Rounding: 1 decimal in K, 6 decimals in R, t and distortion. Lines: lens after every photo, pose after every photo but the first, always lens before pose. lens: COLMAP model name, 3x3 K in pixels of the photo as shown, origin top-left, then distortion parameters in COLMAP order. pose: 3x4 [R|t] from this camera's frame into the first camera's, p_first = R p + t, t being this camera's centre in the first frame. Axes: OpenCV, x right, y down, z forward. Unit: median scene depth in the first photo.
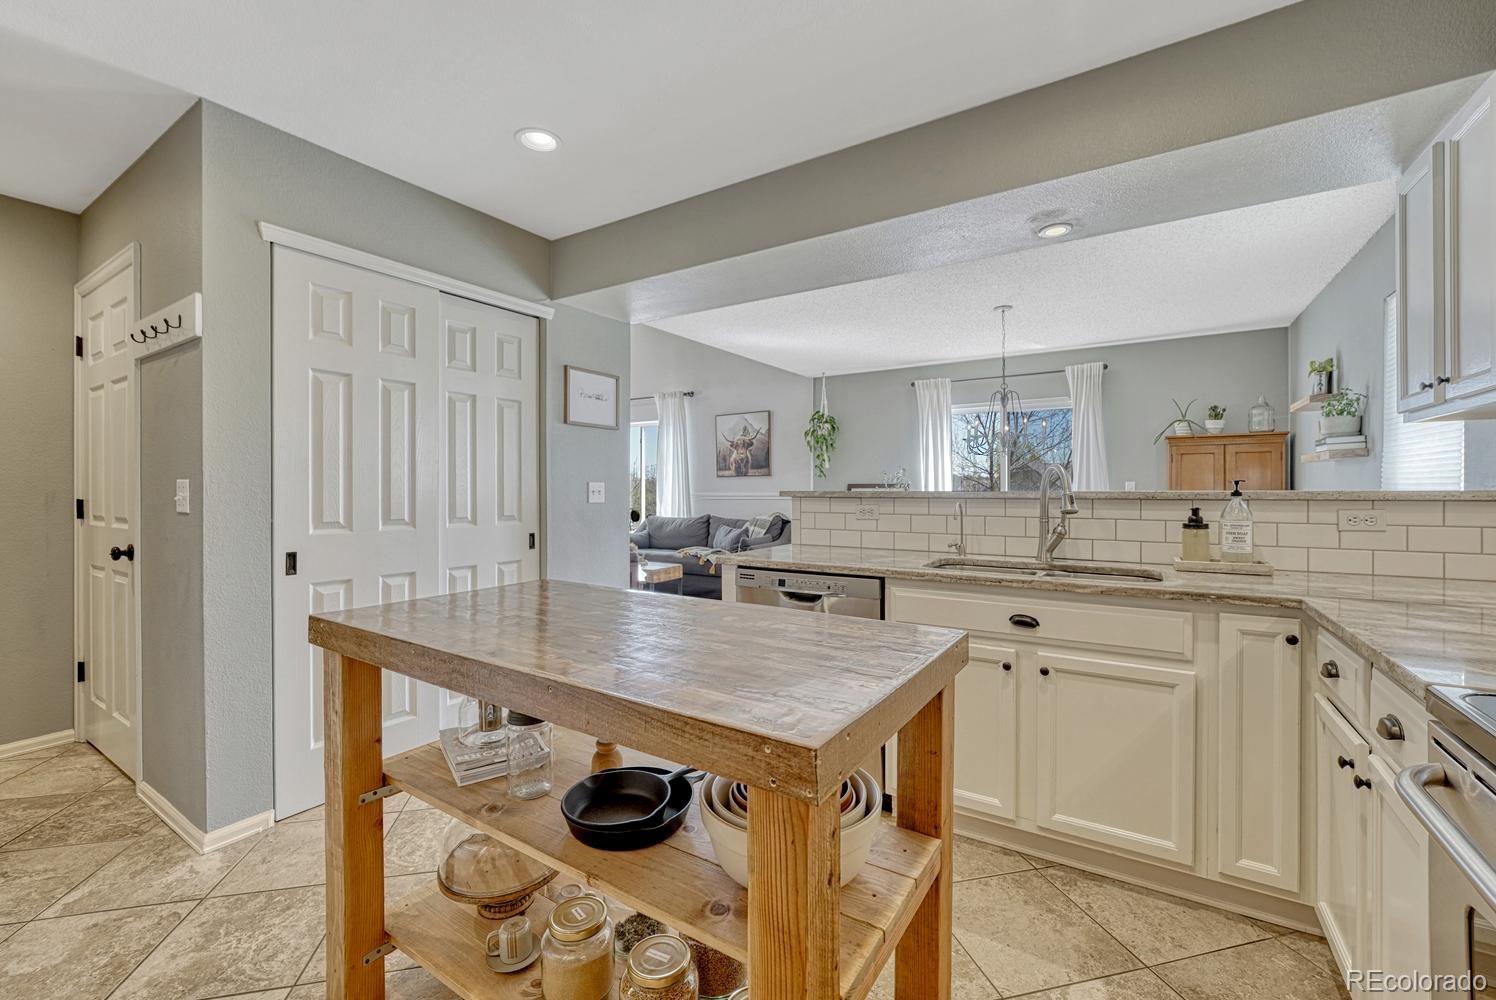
lens RADIAL K [[624.1, 0, 743.8], [0, 624.1, 489.8], [0, 0, 1]] dist [-0.013880, 0.001568]
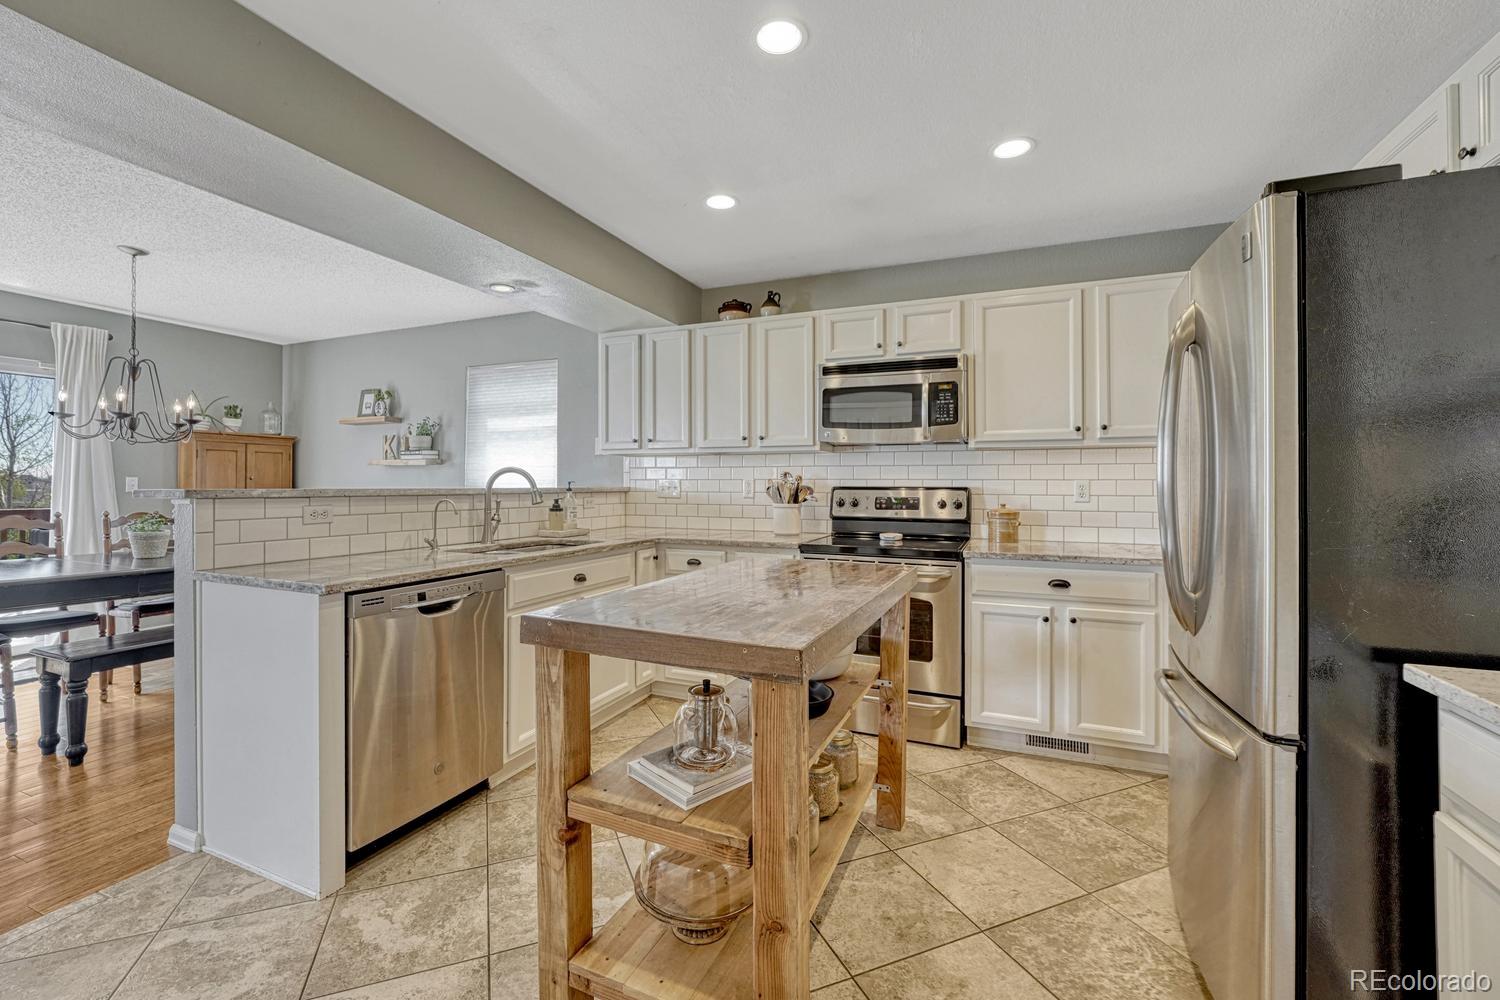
lens RADIAL K [[625.8, 0, 743.4], [0, 625.8, 485.6], [0, 0, 1]] dist [-0.013880, 0.001568]
pose [[-0.162536, -0.000589, 0.986703, -0.407116], [-0.000917, 0.999999, 0.000446, -0.002156], [-0.986702, -0.000832, -0.162536, 0.333791]]
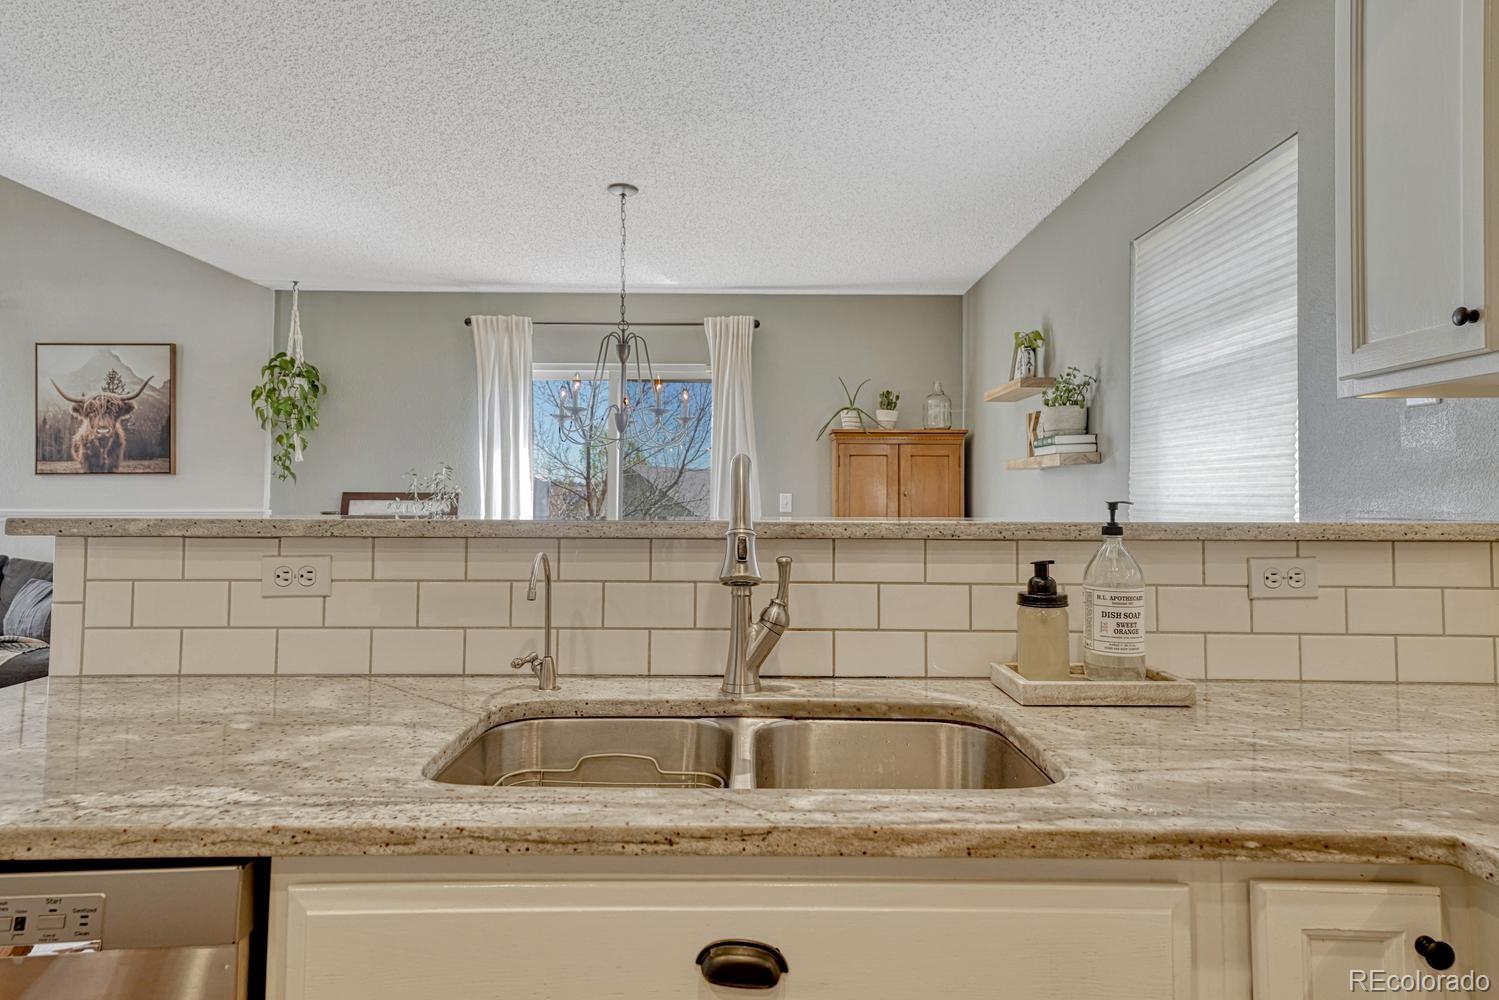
lens RADIAL K [[851.4, 0, 752.3], [0, 851.4, 473.9], [0, 0, 1]] dist [0.033974, 0.001593]
pose [[0.840885, 0.021419, 0.540790, 0.085553], [-0.005670, 0.999510, -0.030771, -0.005866], [-0.541184, 0.022808, 0.840595, 0.246618]]
